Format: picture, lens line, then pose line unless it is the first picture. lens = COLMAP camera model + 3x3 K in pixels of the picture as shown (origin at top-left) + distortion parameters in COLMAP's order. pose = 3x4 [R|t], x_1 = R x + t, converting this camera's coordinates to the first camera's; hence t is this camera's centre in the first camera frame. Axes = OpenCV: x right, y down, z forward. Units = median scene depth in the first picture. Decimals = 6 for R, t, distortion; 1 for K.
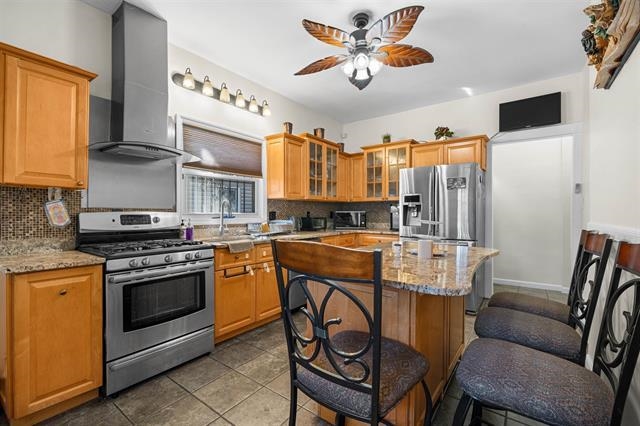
lens RADIAL K [[274.2, 0, 320.0], [0, 274.2, 213.0], [0, 0, 1]] dist [0.000281, 0.000036]
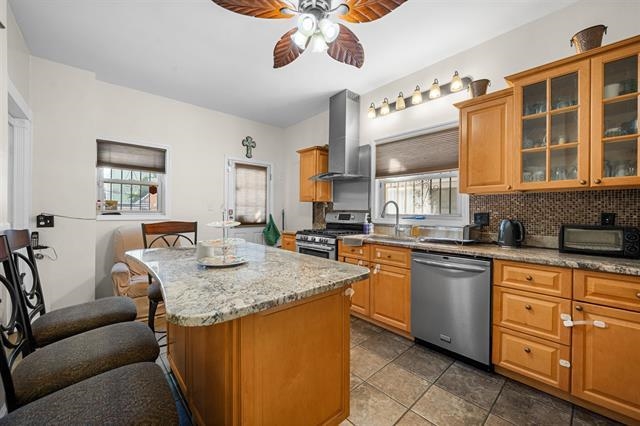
lens RADIAL K [[255.2, 0, 320.0], [0, 255.2, 213.0], [0, 0, 1]] dist [-0.000910, 0.000005]
pose [[-0.176414, -0.003921, -0.984308, 0.733841], [-0.015723, 0.999876, -0.001165, 0.002783], [0.984190, 0.015271, -0.176454, 0.941800]]
